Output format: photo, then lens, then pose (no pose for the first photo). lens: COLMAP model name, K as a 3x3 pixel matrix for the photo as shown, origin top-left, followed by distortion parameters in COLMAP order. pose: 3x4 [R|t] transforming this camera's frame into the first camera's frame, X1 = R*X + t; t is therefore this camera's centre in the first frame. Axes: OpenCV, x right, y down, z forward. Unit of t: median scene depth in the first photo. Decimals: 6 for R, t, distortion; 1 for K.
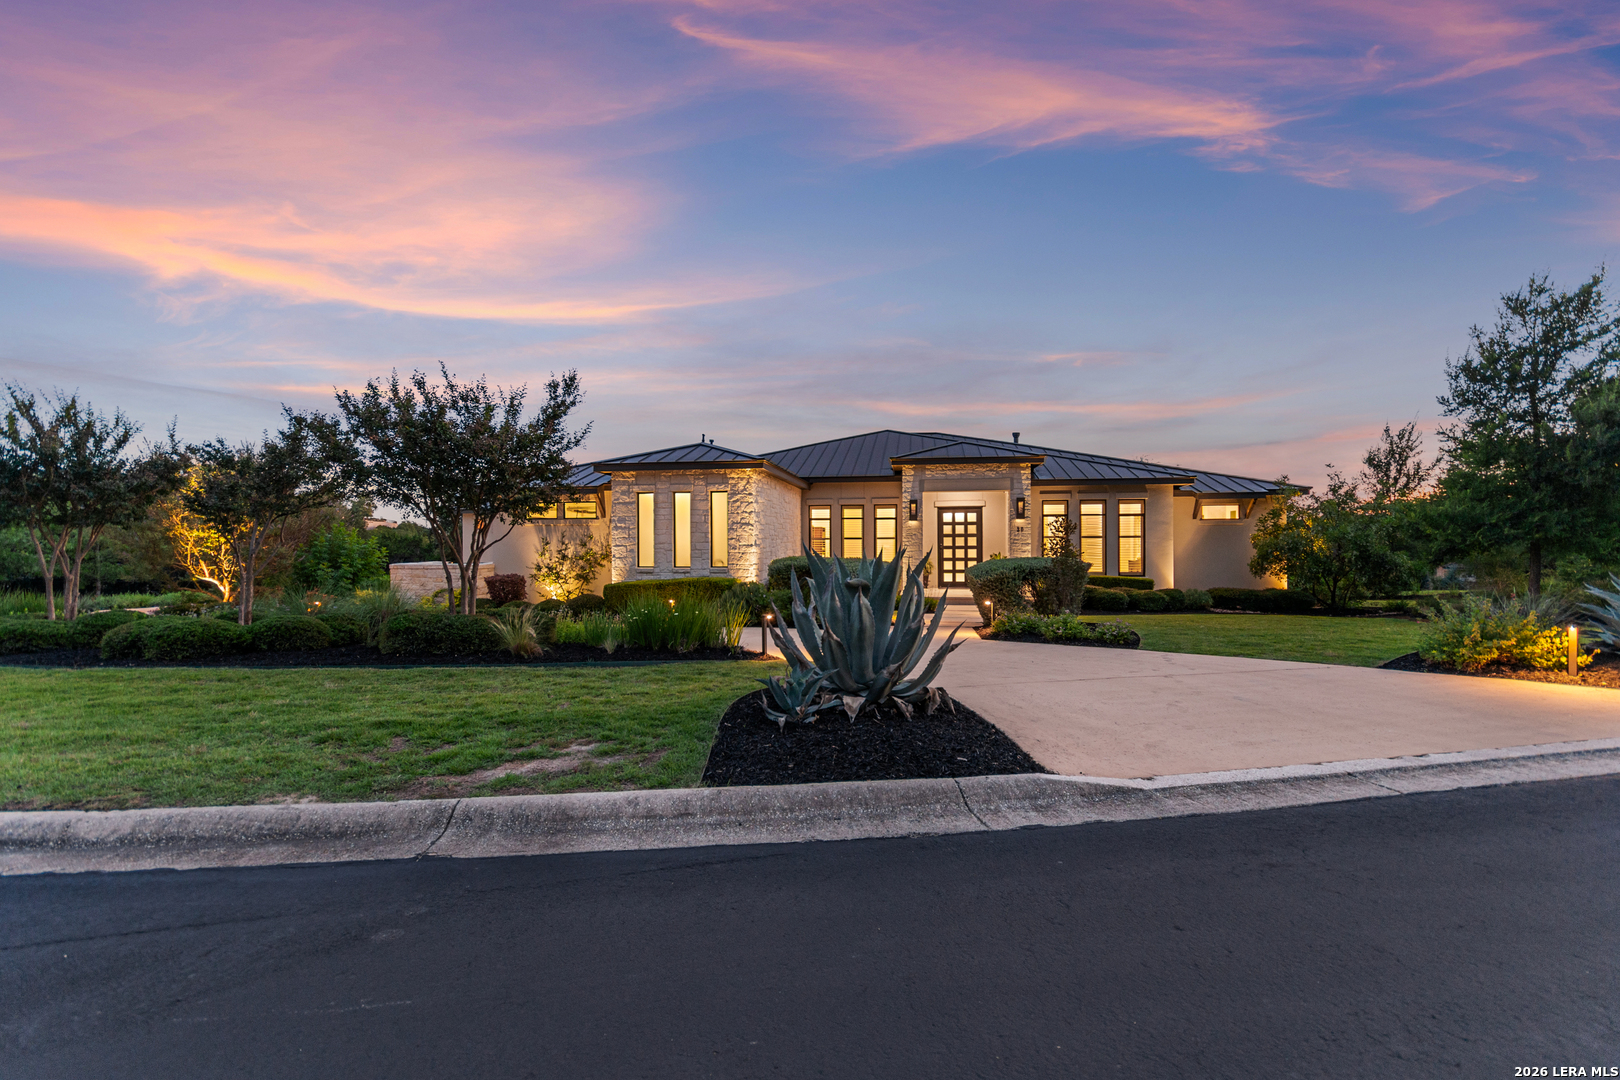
lens RADIAL K [[693.9, 0, 819.1], [0, 693.9, 543.7], [0, 0, 1]] dist [0.000043, 0.000417]
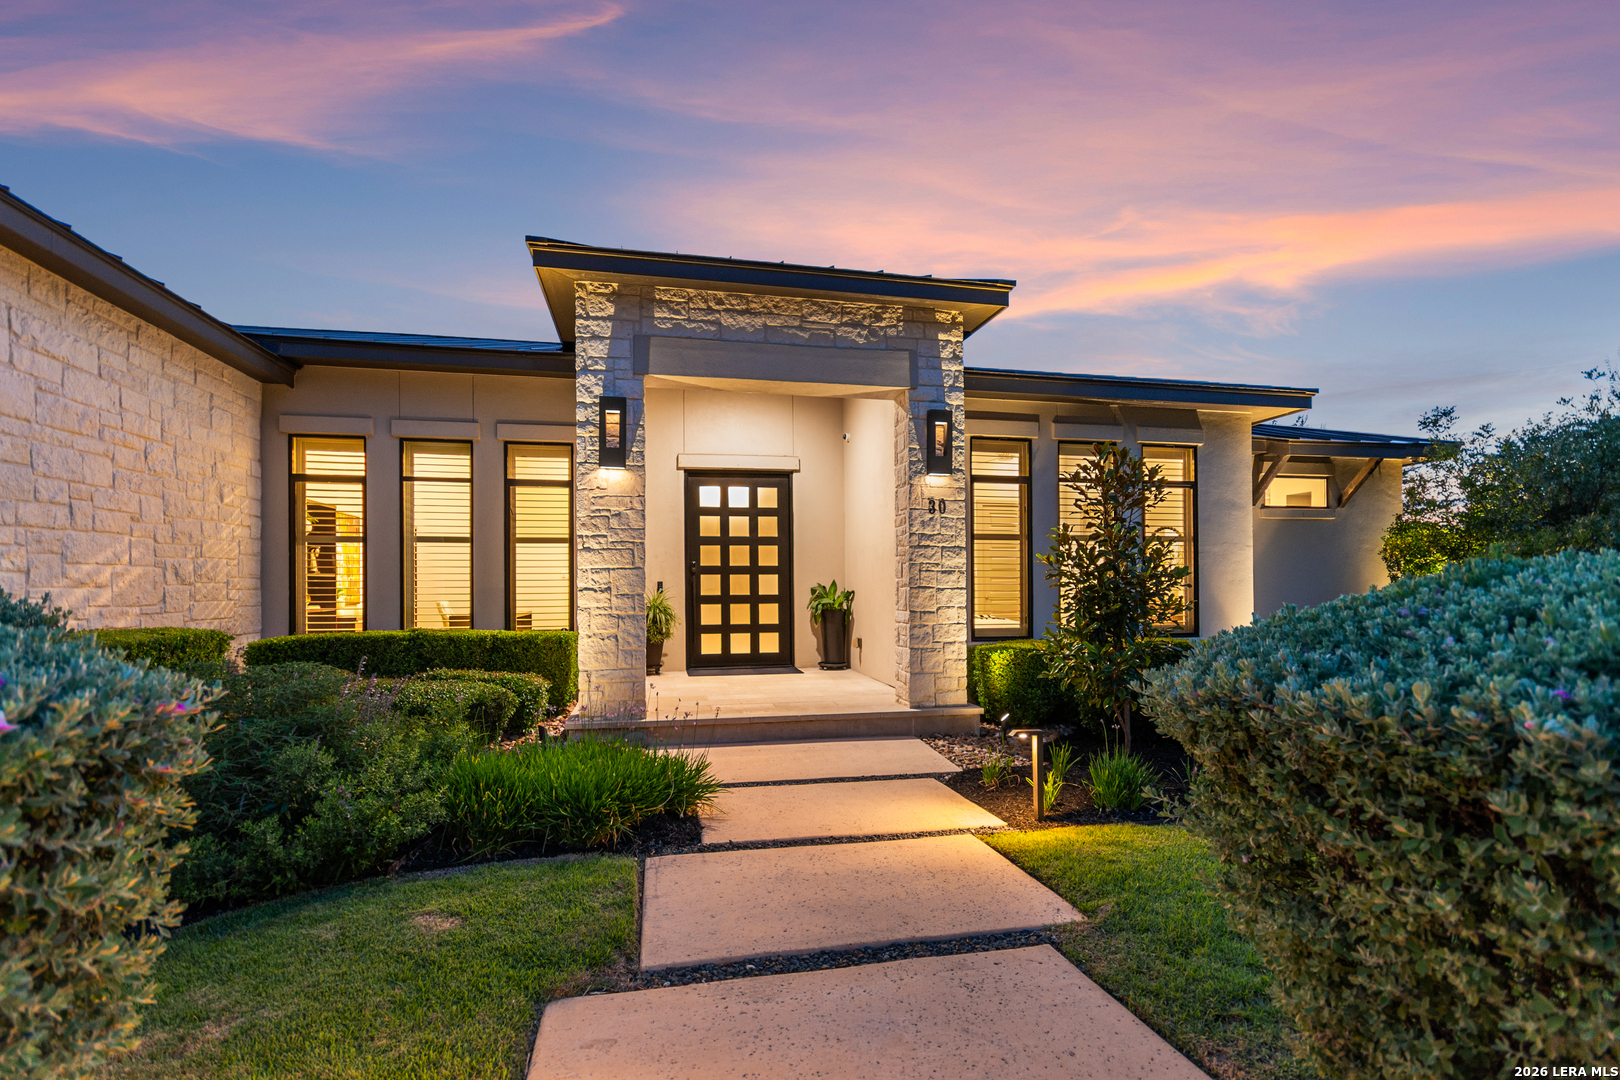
lens RADIAL K [[722.3, 0, 805.3], [0, 722.3, 585.7], [0, 0, 1]] dist [-0.000570, 0.000087]
pose [[0.937744, 0.000433, 0.347327, 0.104190], [0.001786, 0.999980, -0.006067, 0.019812], [-0.347323, 0.006309, 0.937724, 0.671586]]
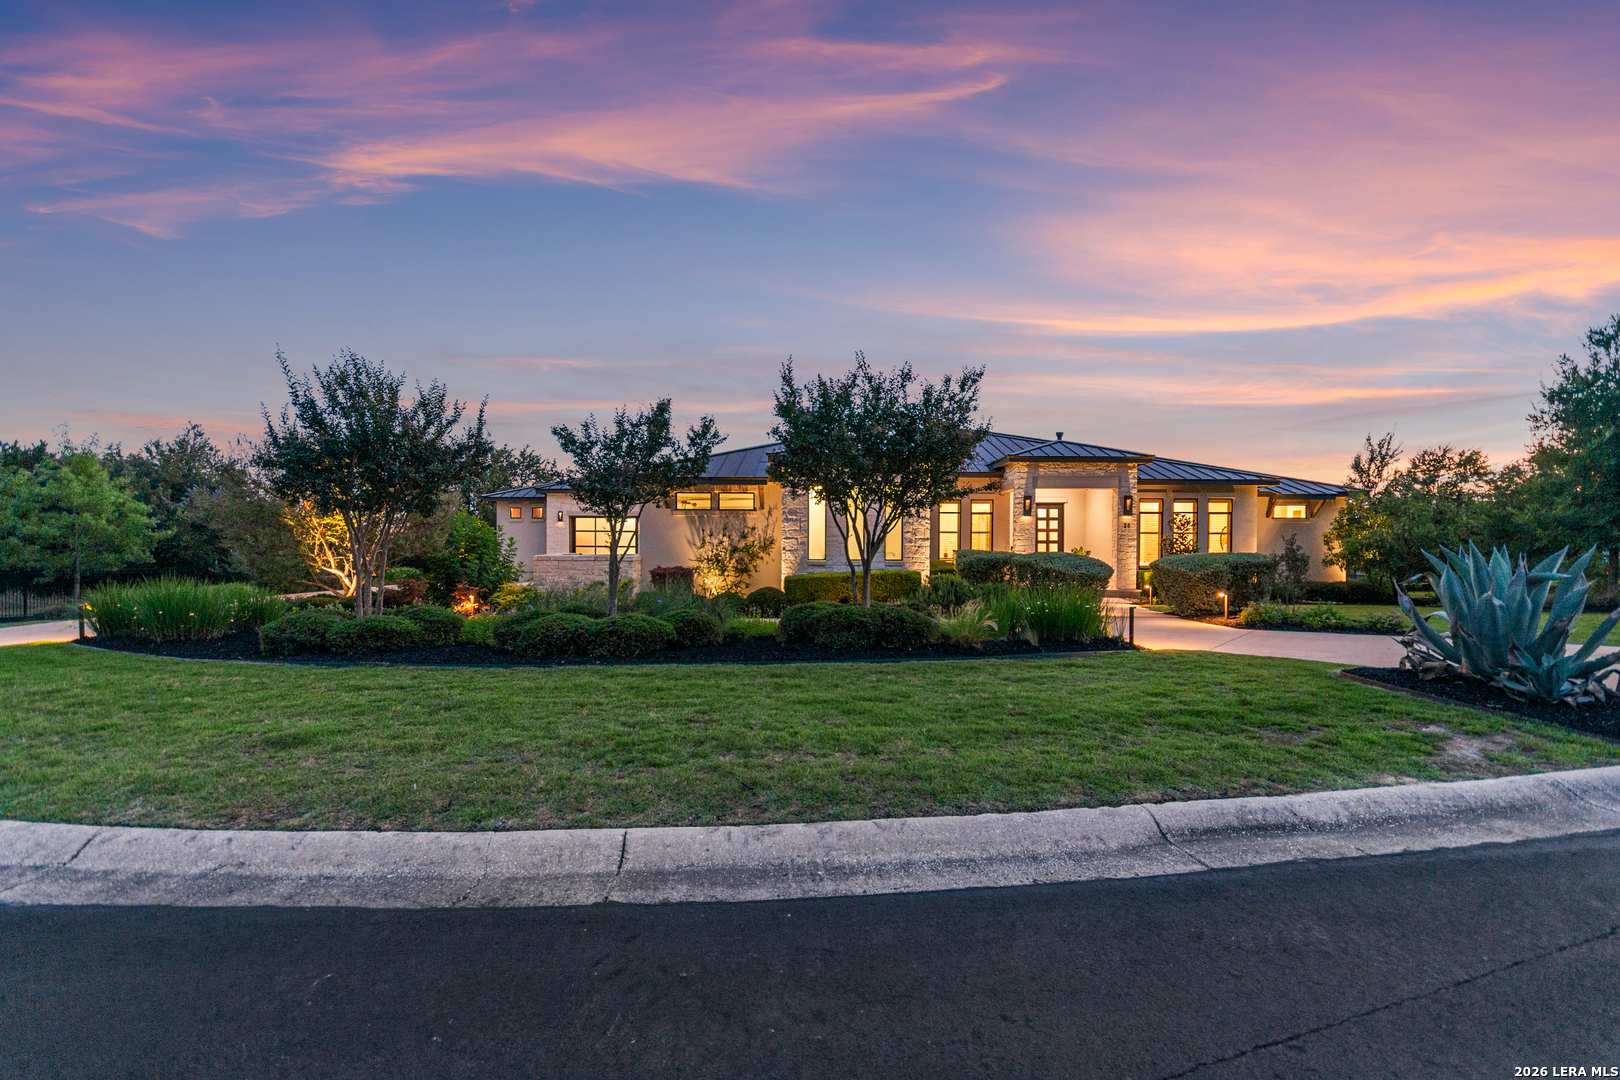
lens RADIAL K [[693.9, 0, 819.1], [0, 693.9, 543.7], [0, 0, 1]] dist [0.000043, 0.000417]
pose [[0.991598, 0.007238, 0.129153, -0.303106], [-0.008650, 0.999909, 0.010377, 0.000140], [-0.129066, -0.011407, 0.991570, 0.009948]]
